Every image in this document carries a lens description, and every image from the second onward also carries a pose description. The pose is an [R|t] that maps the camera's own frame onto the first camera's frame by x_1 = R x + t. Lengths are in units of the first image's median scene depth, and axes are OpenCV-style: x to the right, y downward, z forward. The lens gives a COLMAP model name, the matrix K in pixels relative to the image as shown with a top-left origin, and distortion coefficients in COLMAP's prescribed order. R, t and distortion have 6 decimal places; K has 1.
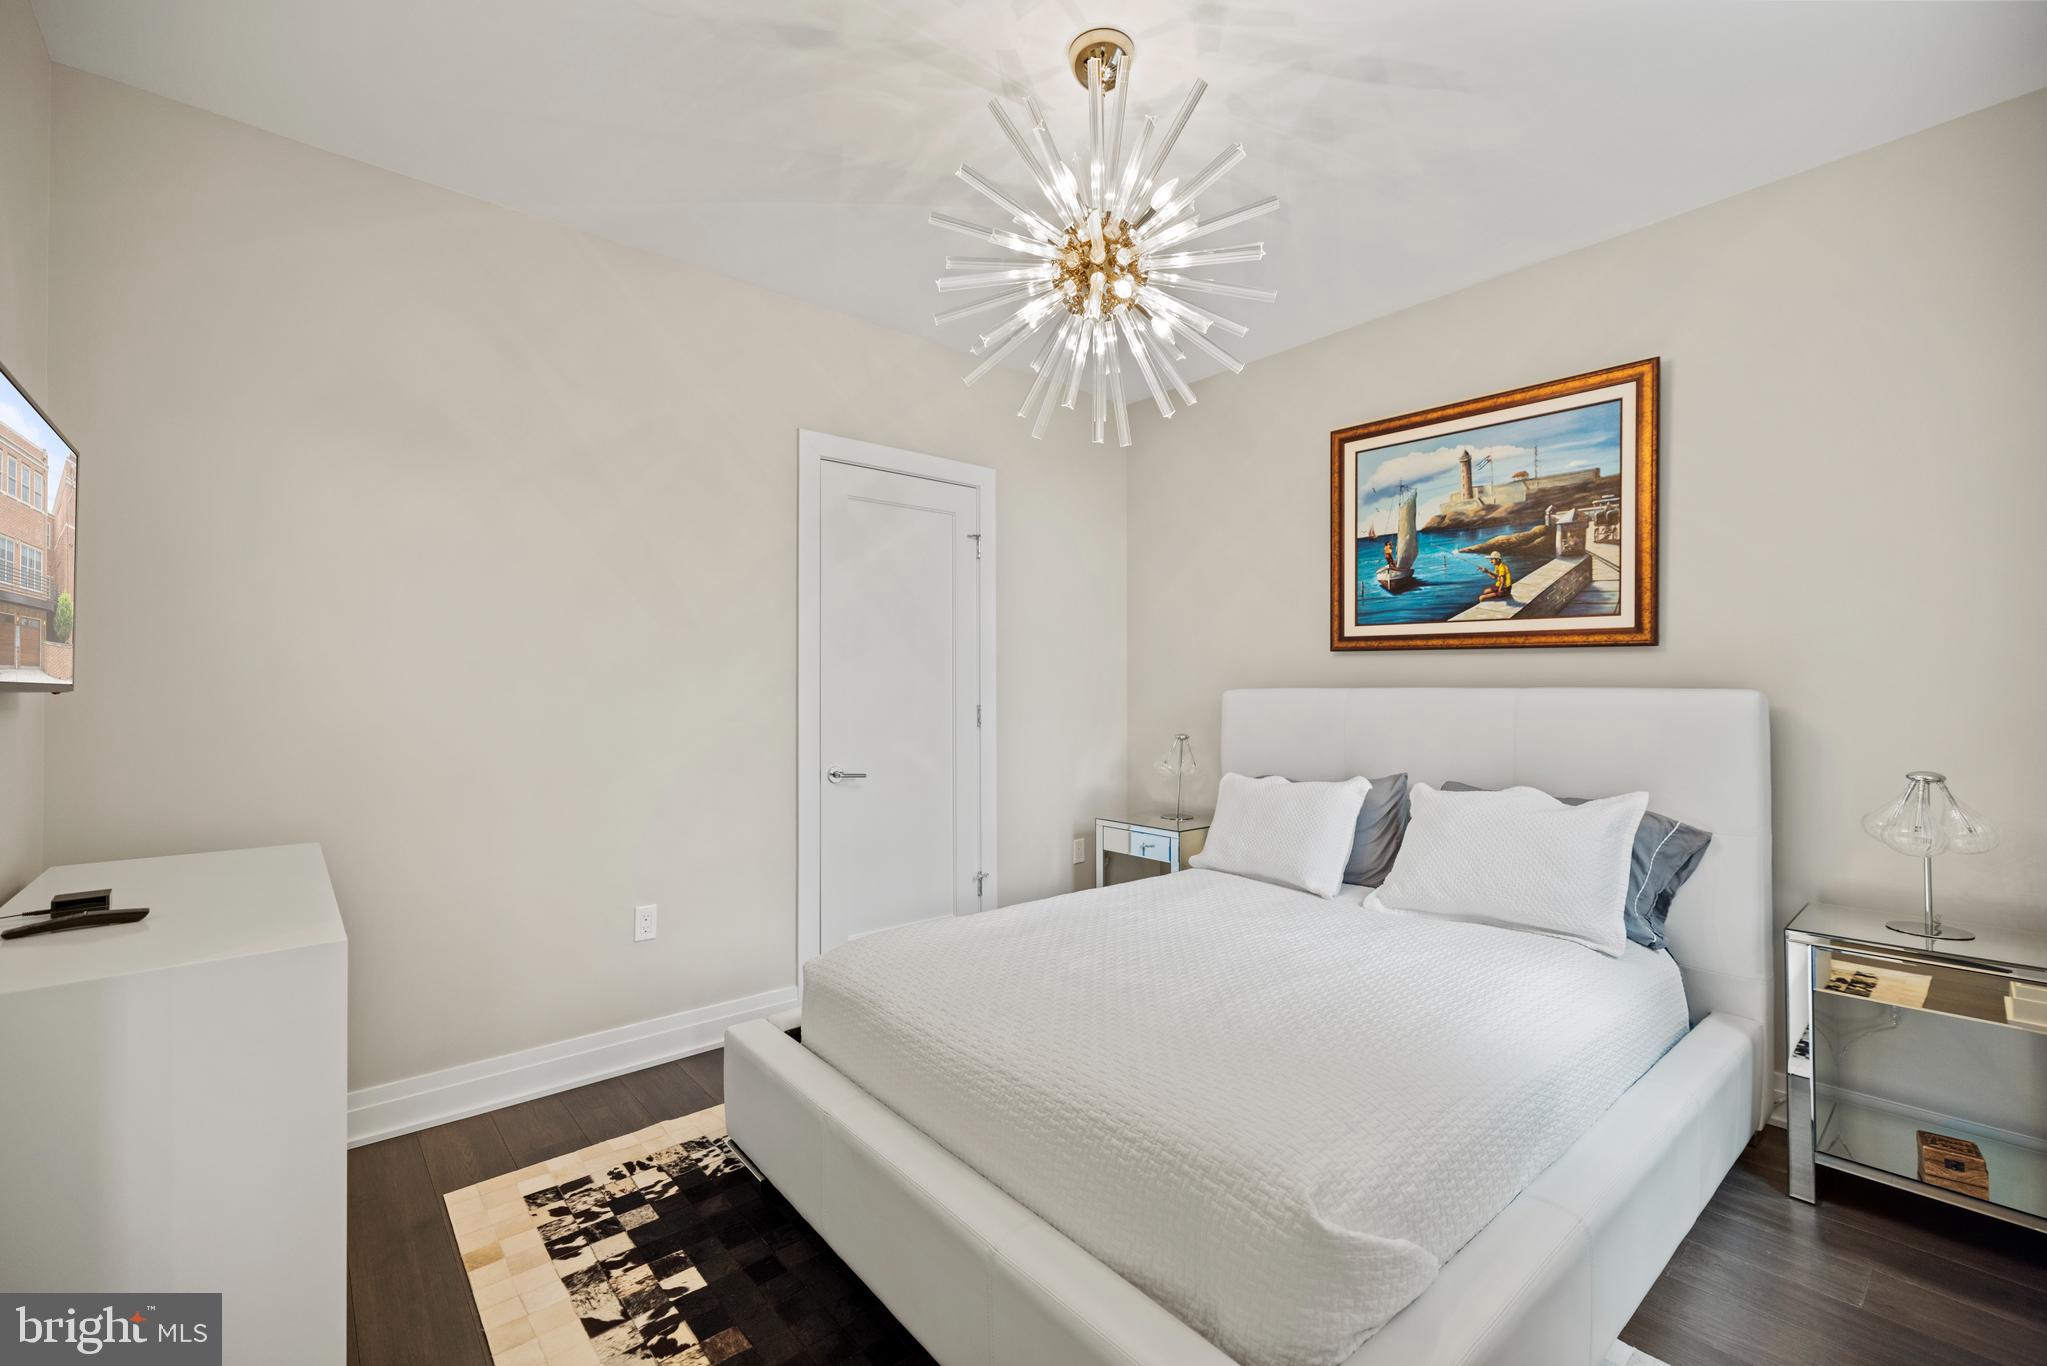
lens RADIAL K [[876.4, 0, 1019.4], [0, 876.4, 676.6], [0, 0, 1]] dist [0.000790, -0.000135]
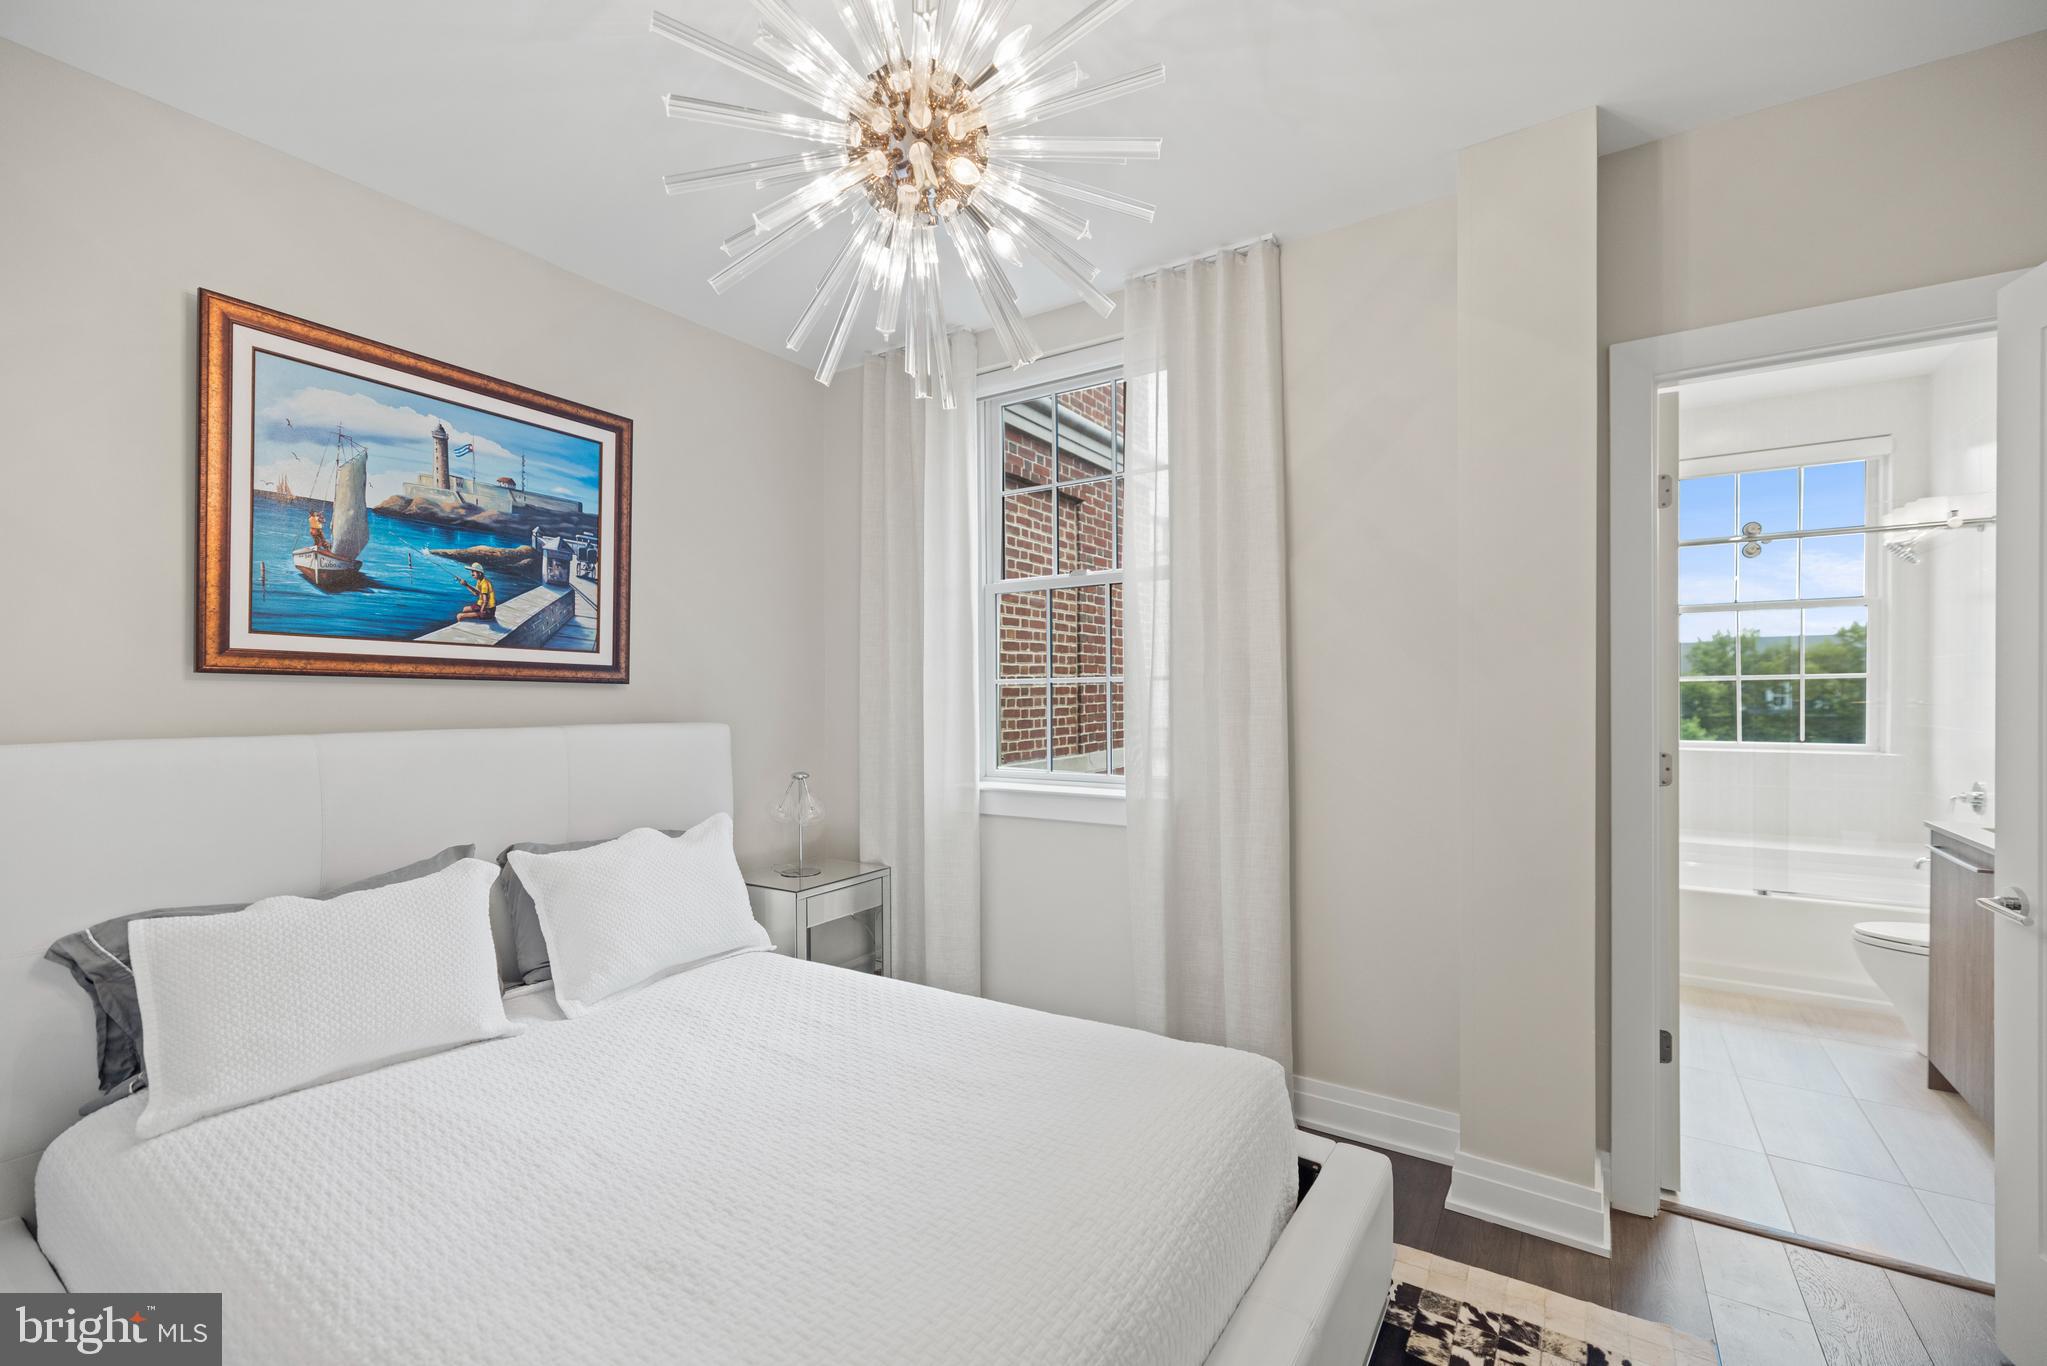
lens RADIAL K [[876.4, 0, 1013.2], [0, 876.4, 699.0], [0, 0, 1]] dist [0.000790, -0.000135]
pose [[-0.292917, 0.002993, 0.956133, -0.402812], [-0.001921, 0.999991, -0.003719, -0.012050], [-0.956136, -0.002926, -0.292909, 0.767653]]
